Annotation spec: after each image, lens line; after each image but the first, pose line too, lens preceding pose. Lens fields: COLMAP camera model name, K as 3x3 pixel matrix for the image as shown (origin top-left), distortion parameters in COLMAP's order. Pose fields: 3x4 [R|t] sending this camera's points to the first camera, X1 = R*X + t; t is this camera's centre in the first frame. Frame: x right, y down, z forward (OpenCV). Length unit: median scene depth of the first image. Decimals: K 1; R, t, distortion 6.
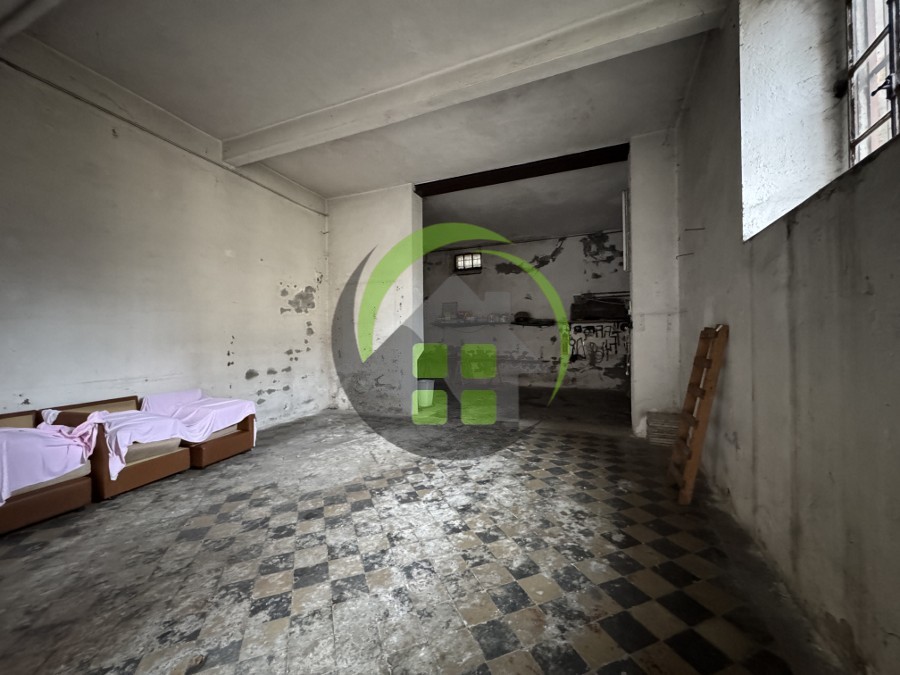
lens RADIAL K [[359.1, 0, 450.8], [0, 359.1, 333.2], [0, 0, 1]] dist [-0.002652, 0.000631]
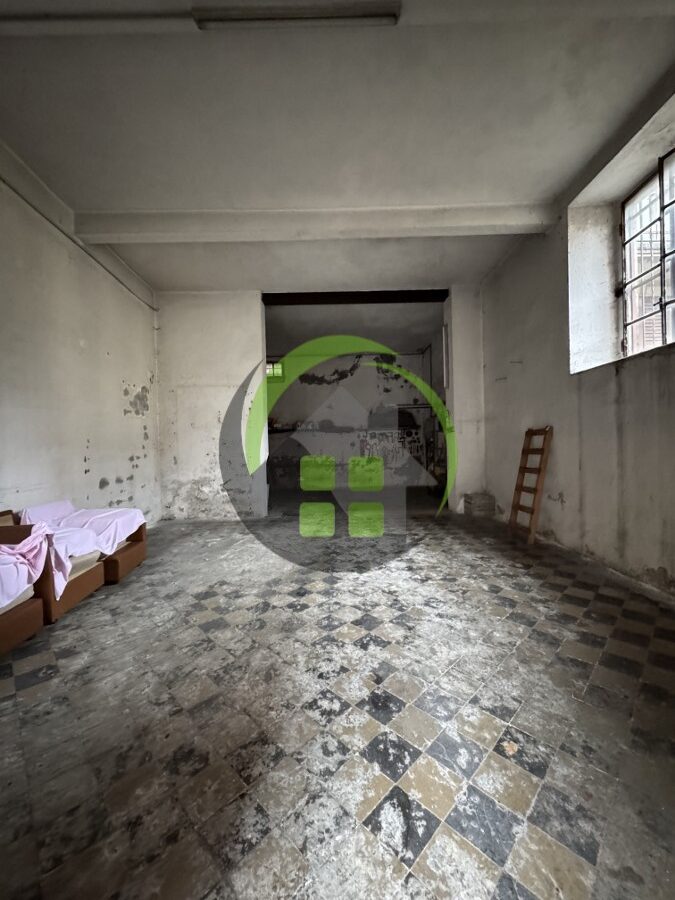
lens RADIAL K [[359.1, 0, 337.7], [0, 359.1, 447.4], [0, 0, 1]] dist [-0.002652, 0.000631]
pose [[0.917042, -0.014454, 0.398529, -0.627568], [0.010418, 0.999870, 0.012293, 0.035897], [-0.398655, -0.007121, 0.917073, -0.057935]]
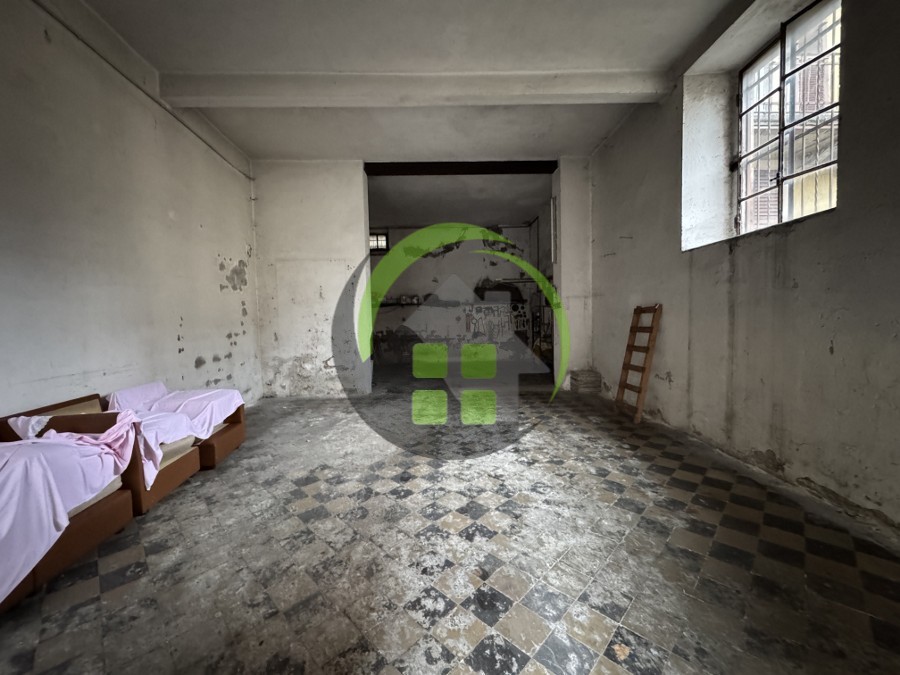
lens RADIAL K [[359.1, 0, 451.1], [0, 359.1, 333.3], [0, 0, 1]] dist [-0.002652, 0.000631]
pose [[0.908187, -0.029567, 0.417519, -0.610026], [0.008806, 0.998631, 0.051565, 0.012872], [-0.418472, -0.043154, 0.907204, -0.022645]]
